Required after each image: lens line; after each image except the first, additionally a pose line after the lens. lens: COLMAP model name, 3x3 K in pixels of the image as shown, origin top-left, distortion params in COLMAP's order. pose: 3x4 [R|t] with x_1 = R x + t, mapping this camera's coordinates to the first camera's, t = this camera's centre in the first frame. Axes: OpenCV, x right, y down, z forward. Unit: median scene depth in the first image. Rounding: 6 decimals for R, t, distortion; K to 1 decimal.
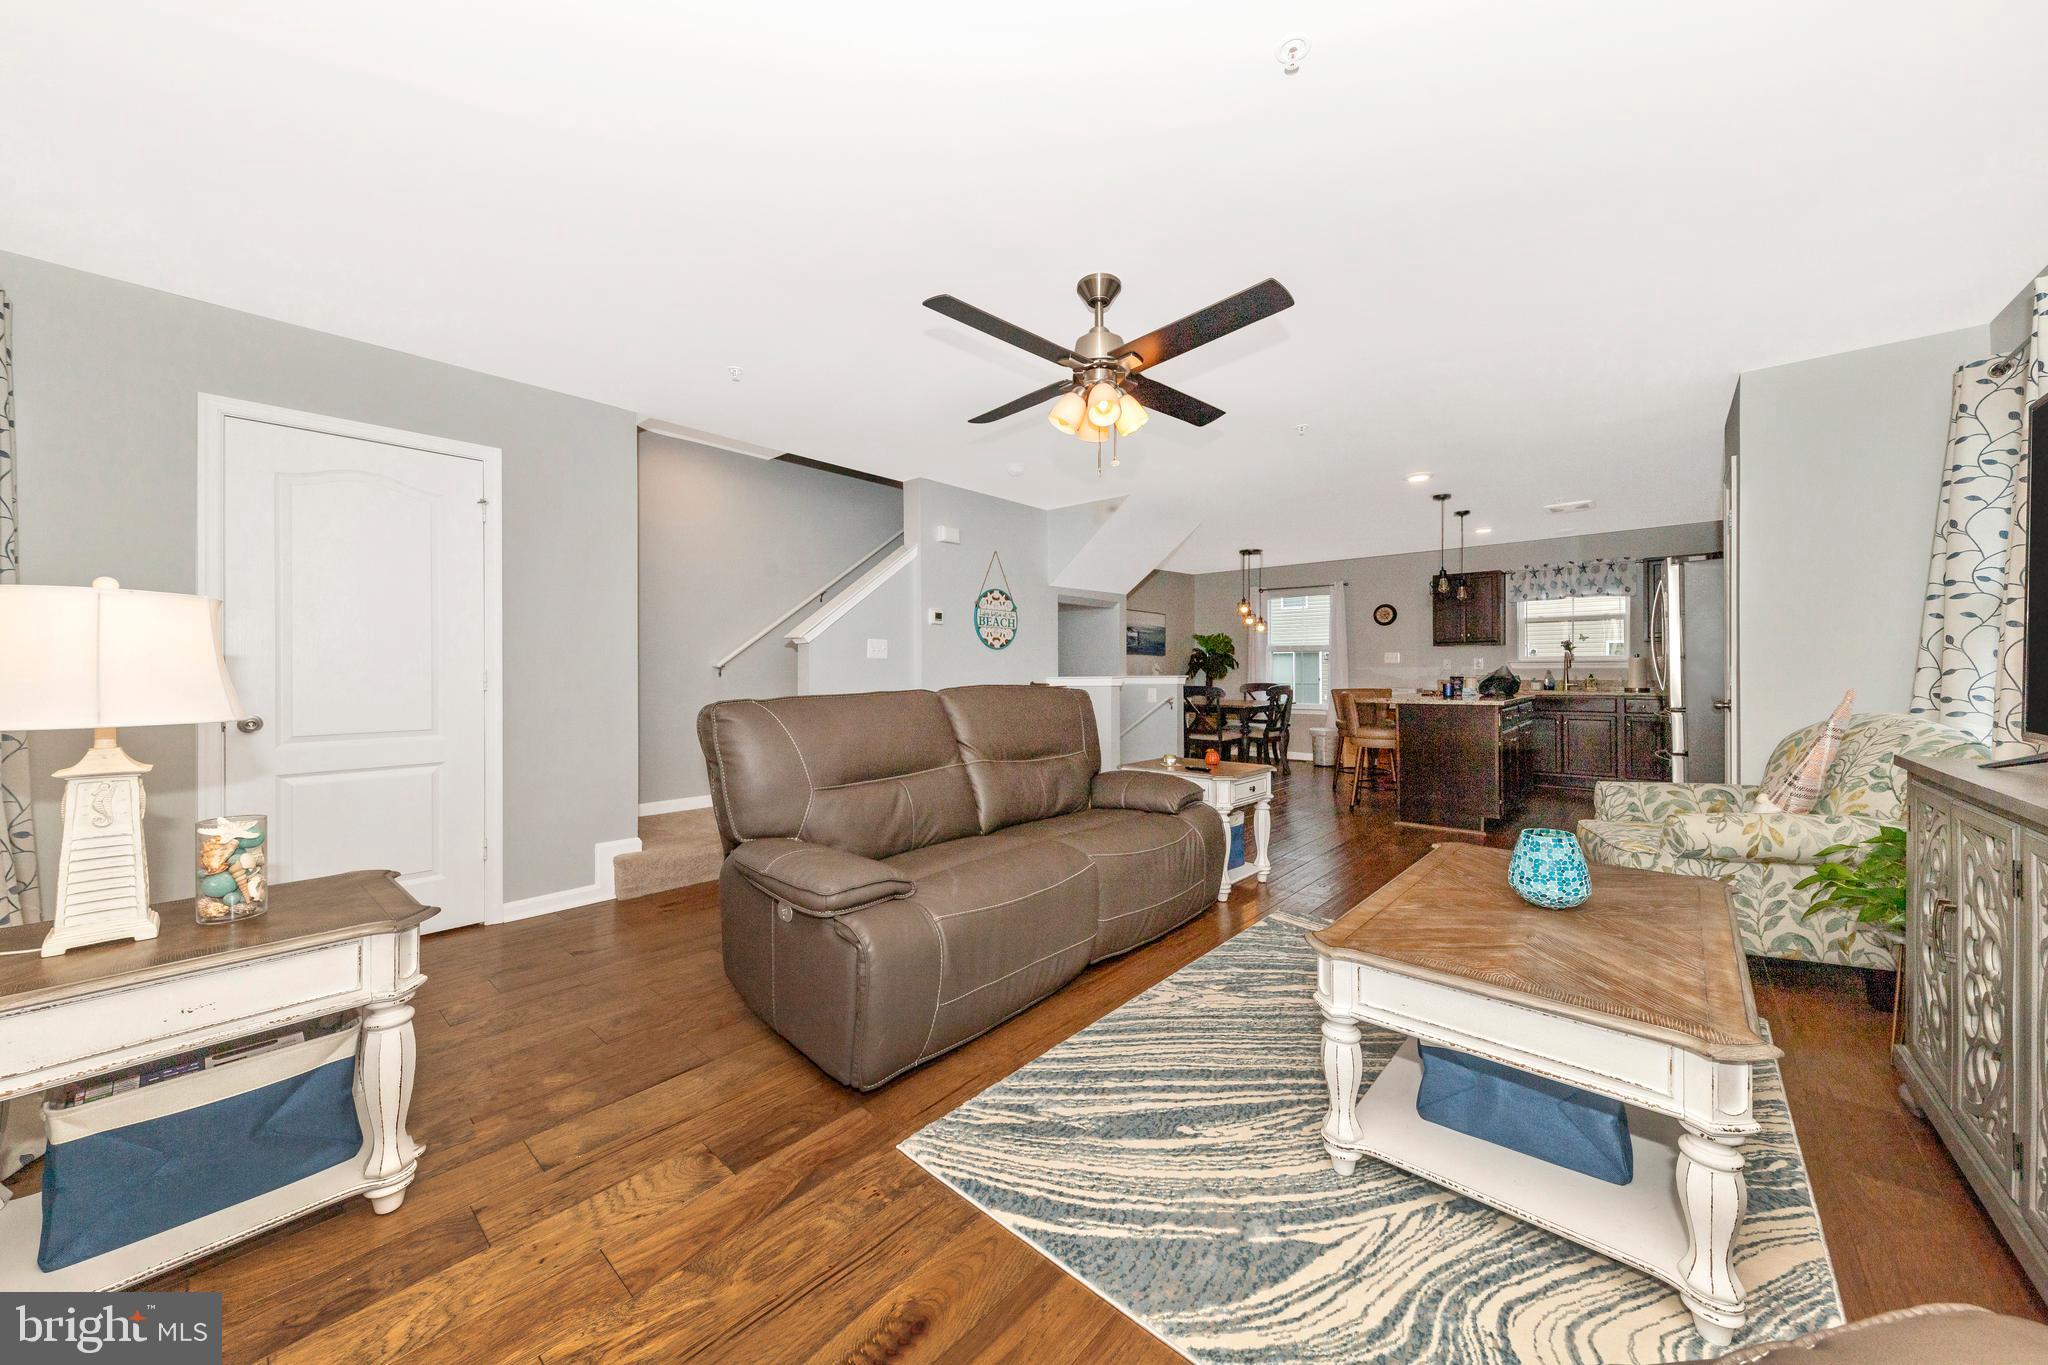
lens RADIAL K [[699.8, 0, 1015.2], [0, 699.8, 672.4], [0, 0, 1]] dist [0.002198, -0.000187]
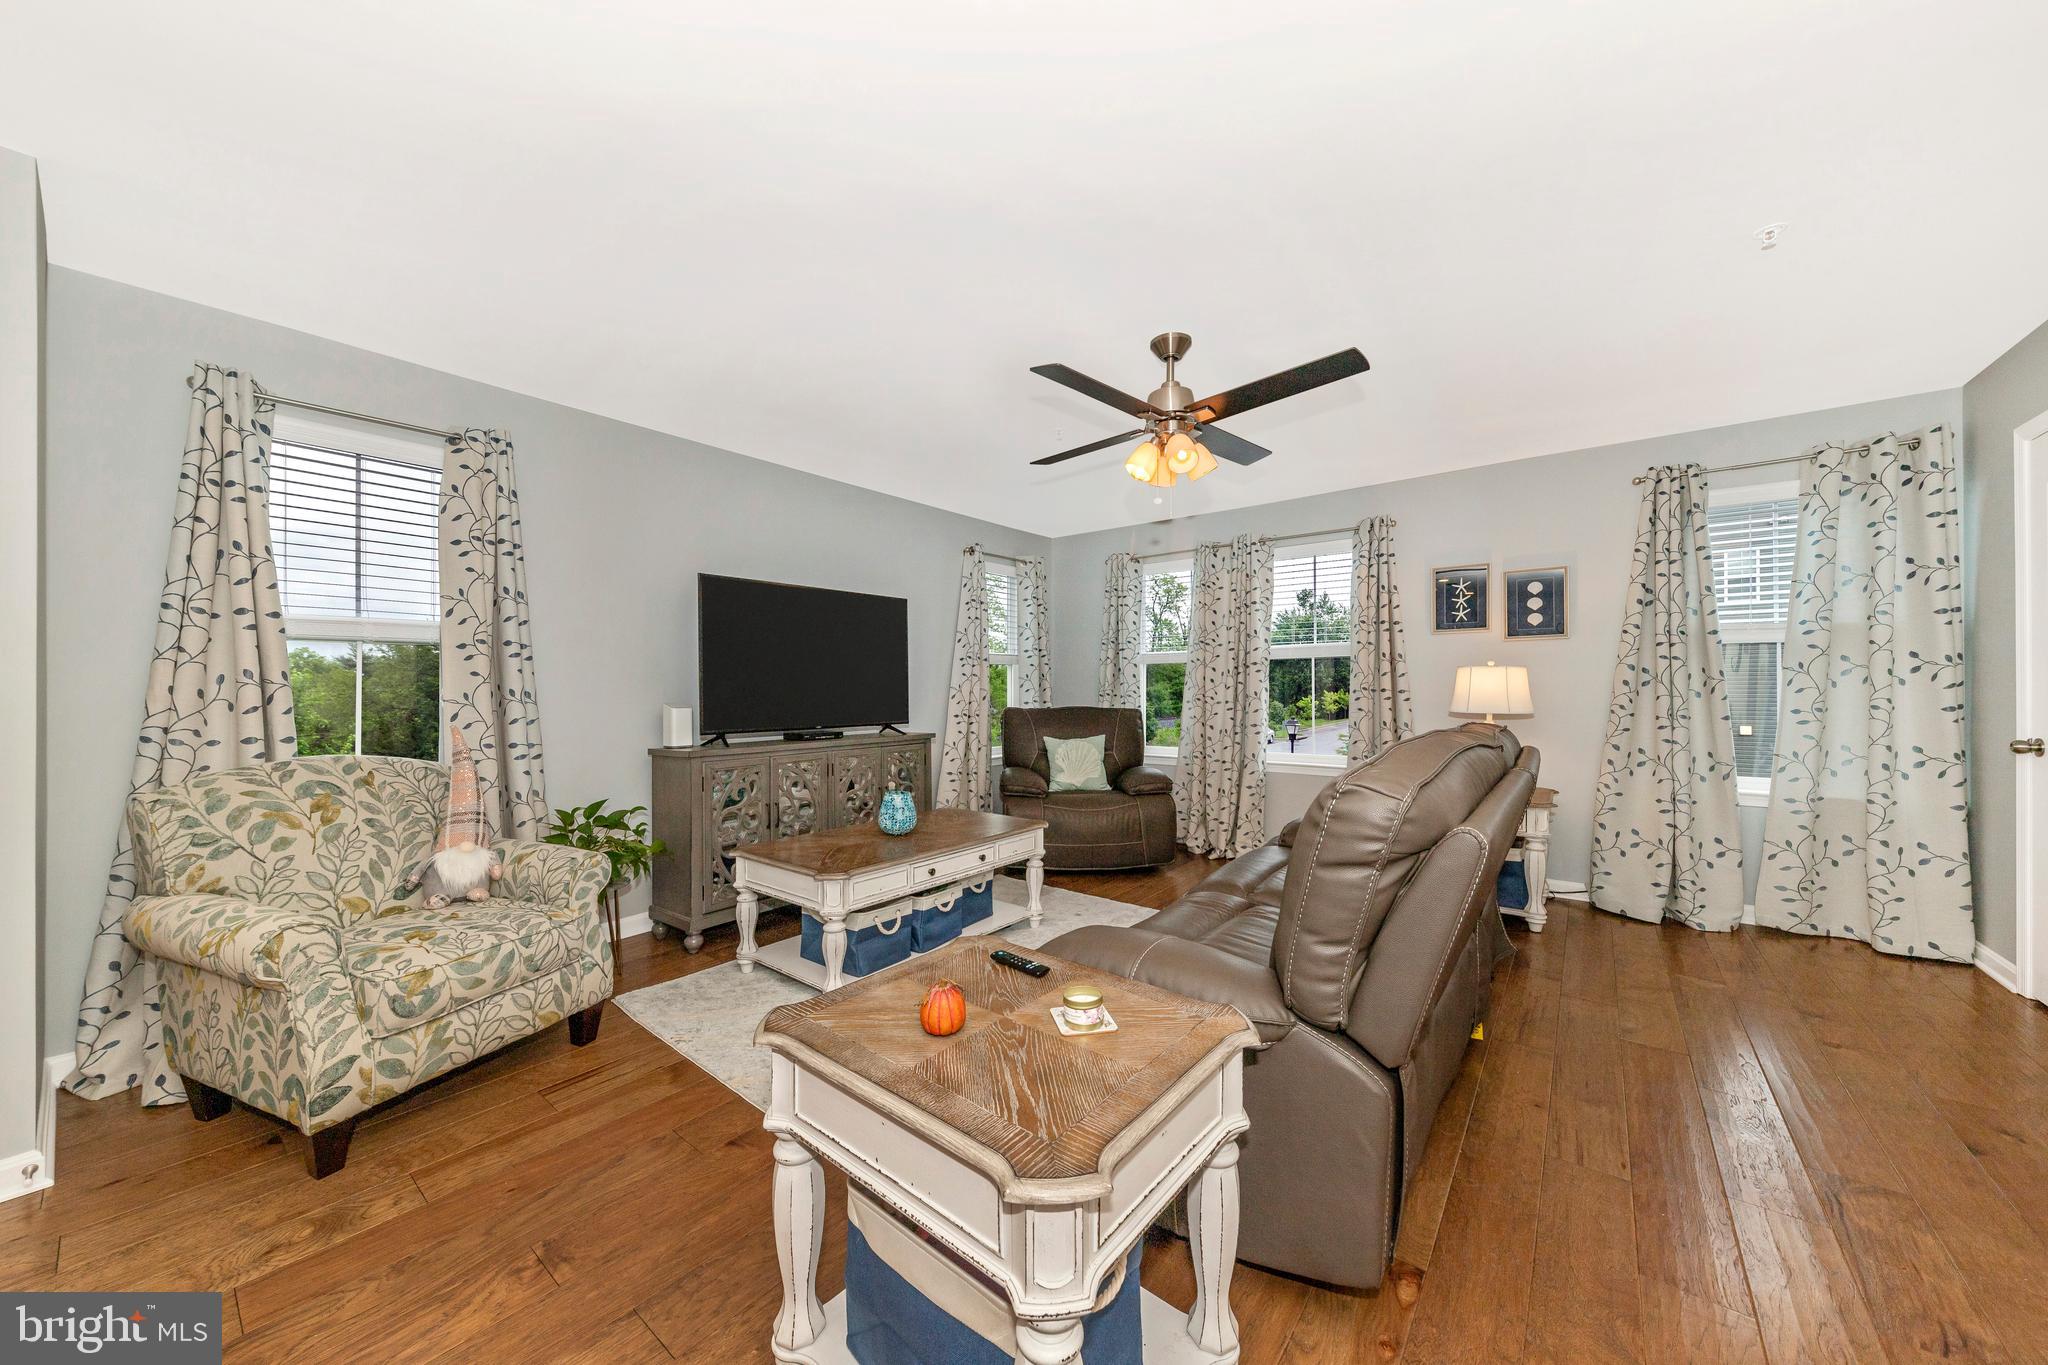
lens RADIAL K [[717.0, 0, 1014.9], [0, 717.0, 689.9], [0, 0, 1]] dist [0.004027, 0.000072]
pose [[-0.997369, 0.008253, -0.072020, 0.148784], [0.007957, 0.999959, 0.004400, -0.007870], [0.072054, 0.003815, -0.997393, 0.736585]]
